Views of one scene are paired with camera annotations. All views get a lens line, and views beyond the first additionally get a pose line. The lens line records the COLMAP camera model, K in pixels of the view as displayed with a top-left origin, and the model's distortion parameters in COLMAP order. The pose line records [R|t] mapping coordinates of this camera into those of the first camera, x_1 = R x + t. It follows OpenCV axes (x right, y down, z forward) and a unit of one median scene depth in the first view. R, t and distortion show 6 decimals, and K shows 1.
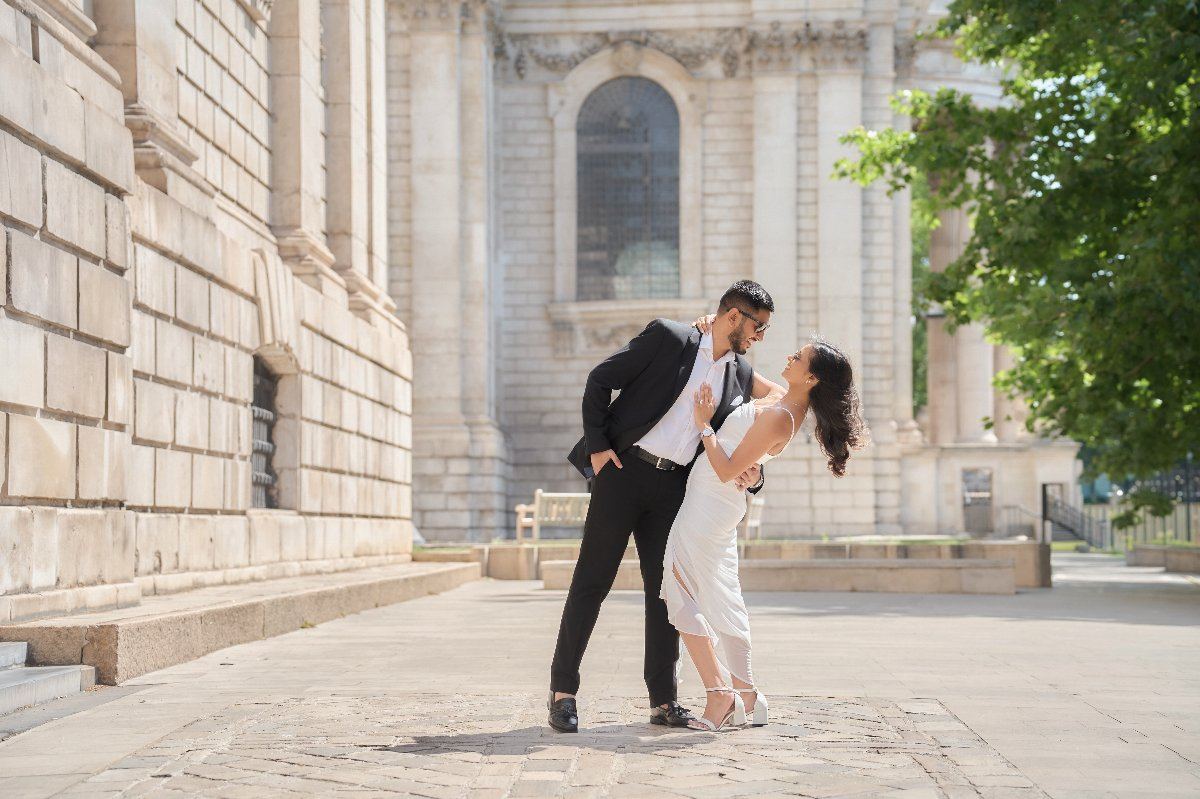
lens RADIAL K [[2670.7, 0, 595.5], [0, 2670.7, 363.6], [0, 0, 1]] dist [0.700406, 0.691820]
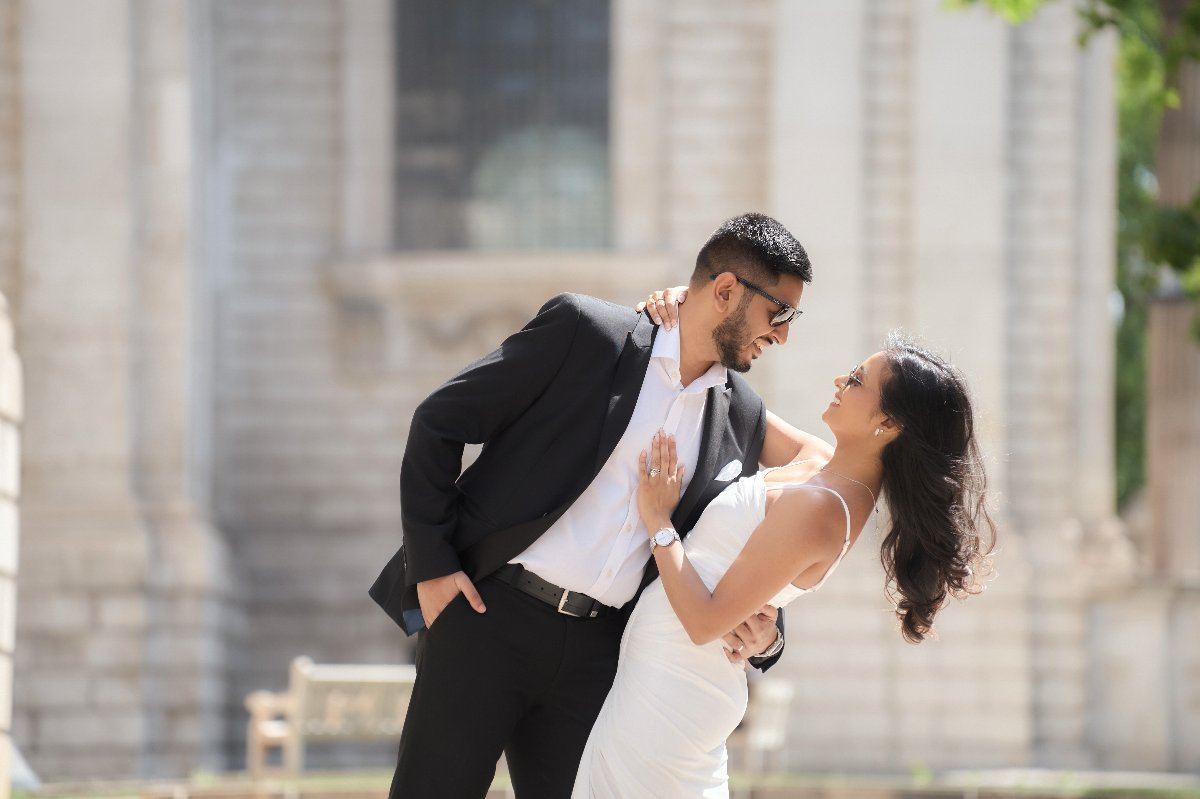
lens RADIAL K [[2670.7, 0, 595.5], [0, 2670.7, 363.6], [0, 0, 1]] dist [0.700406, 0.691820]
pose [[0.998086, 0.011344, 0.060799, 0.000309], [-0.012227, 0.999825, 0.014168, -0.011470], [-0.060627, -0.014884, 0.998049, 0.530601]]
